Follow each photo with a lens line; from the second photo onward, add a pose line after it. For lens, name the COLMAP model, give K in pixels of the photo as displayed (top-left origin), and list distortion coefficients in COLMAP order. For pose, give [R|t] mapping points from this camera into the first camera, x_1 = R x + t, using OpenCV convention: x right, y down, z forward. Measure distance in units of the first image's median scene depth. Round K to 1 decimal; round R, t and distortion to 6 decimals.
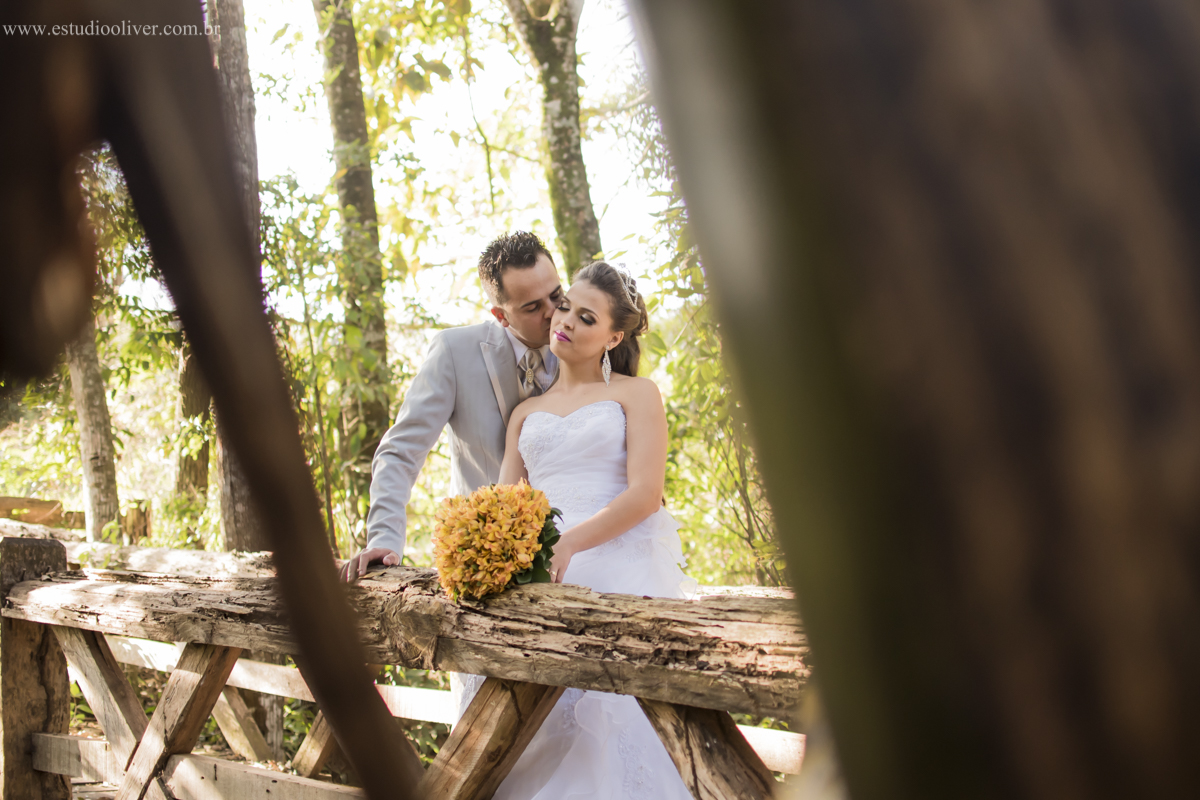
lens RADIAL K [[1834.3, 0, 602.6], [0, 1834.3, 405.1], [0, 0, 1]] dist [-0.117531, 0.000000]
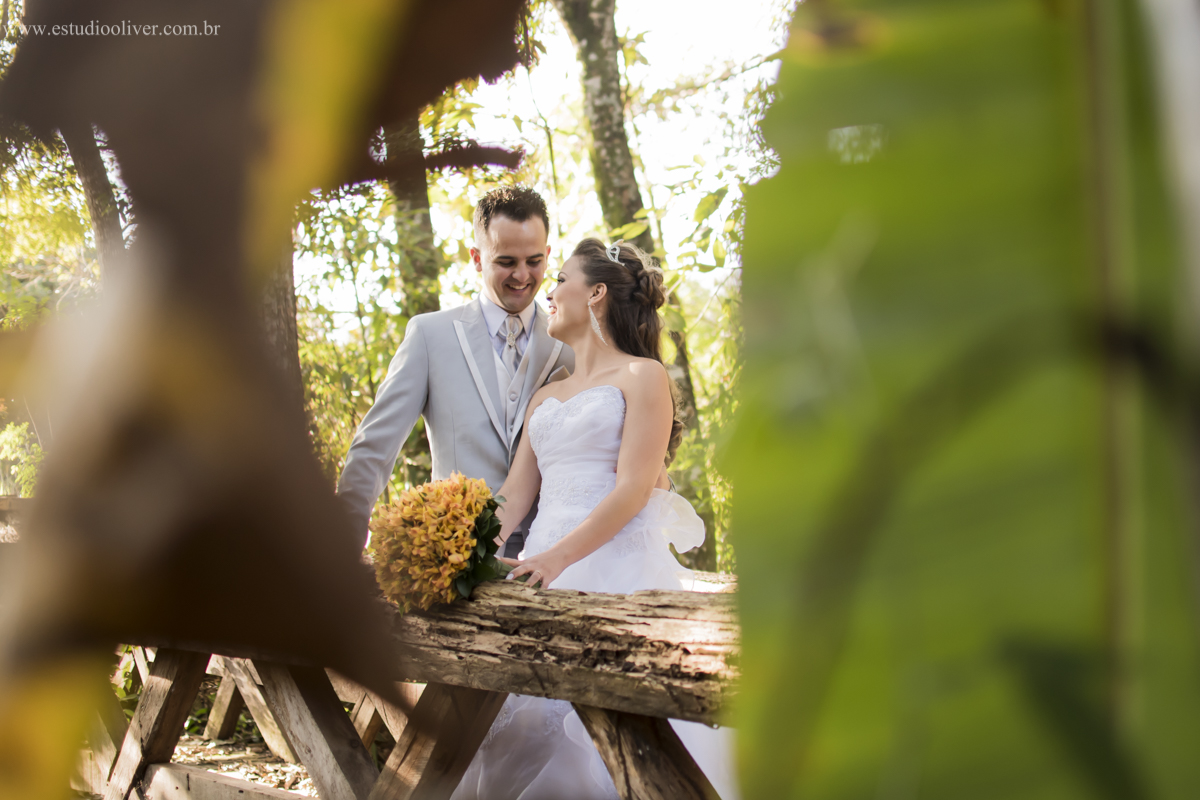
lens RADIAL K [[1834.3, 0, 597.5], [0, 1834.3, 394.6], [0, 0, 1]] dist [-0.117531, 0.000000]
pose [[0.997115, -0.031046, -0.069263, 0.095860], [0.031186, 0.999513, 0.000952, 0.003336], [0.069200, -0.003109, 0.997598, 0.070565]]
